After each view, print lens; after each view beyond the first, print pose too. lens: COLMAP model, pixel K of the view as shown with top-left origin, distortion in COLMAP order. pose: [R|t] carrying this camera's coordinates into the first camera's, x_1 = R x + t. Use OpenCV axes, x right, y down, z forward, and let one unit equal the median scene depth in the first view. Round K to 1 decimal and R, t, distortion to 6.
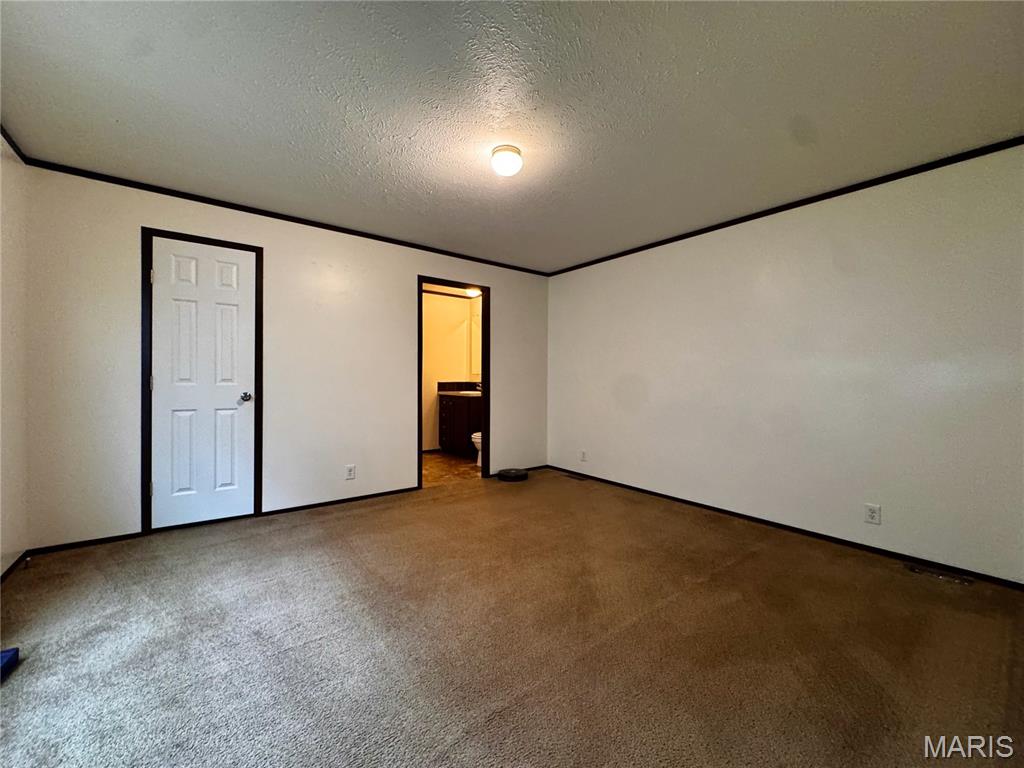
lens RADIAL K [[411.3, 0, 509.1], [0, 411.3, 378.1], [0, 0, 1]] dist [-0.002042, 0.000171]
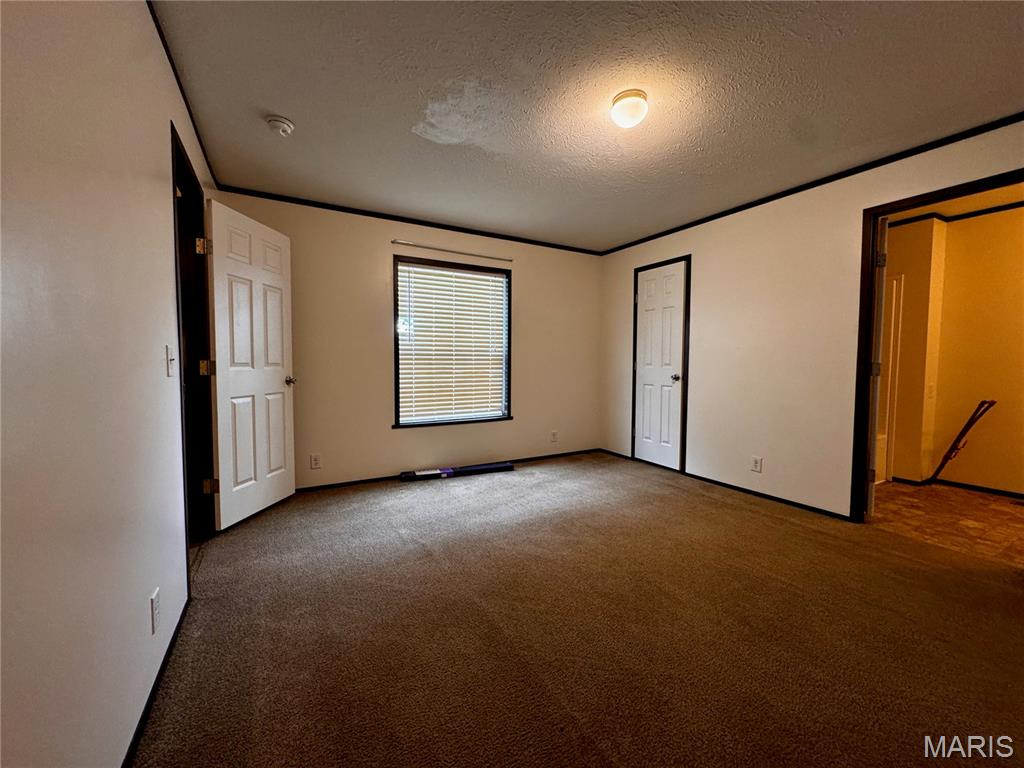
lens RADIAL K [[411.3, 0, 518.7], [0, 411.3, 380.9], [0, 0, 1]] dist [-0.002042, 0.000171]
pose [[-0.127929, 0.034375, -0.991187, 0.756057], [-0.007007, 0.999343, 0.035562, 0.015319], [0.991759, 0.011494, -0.127604, 0.744933]]
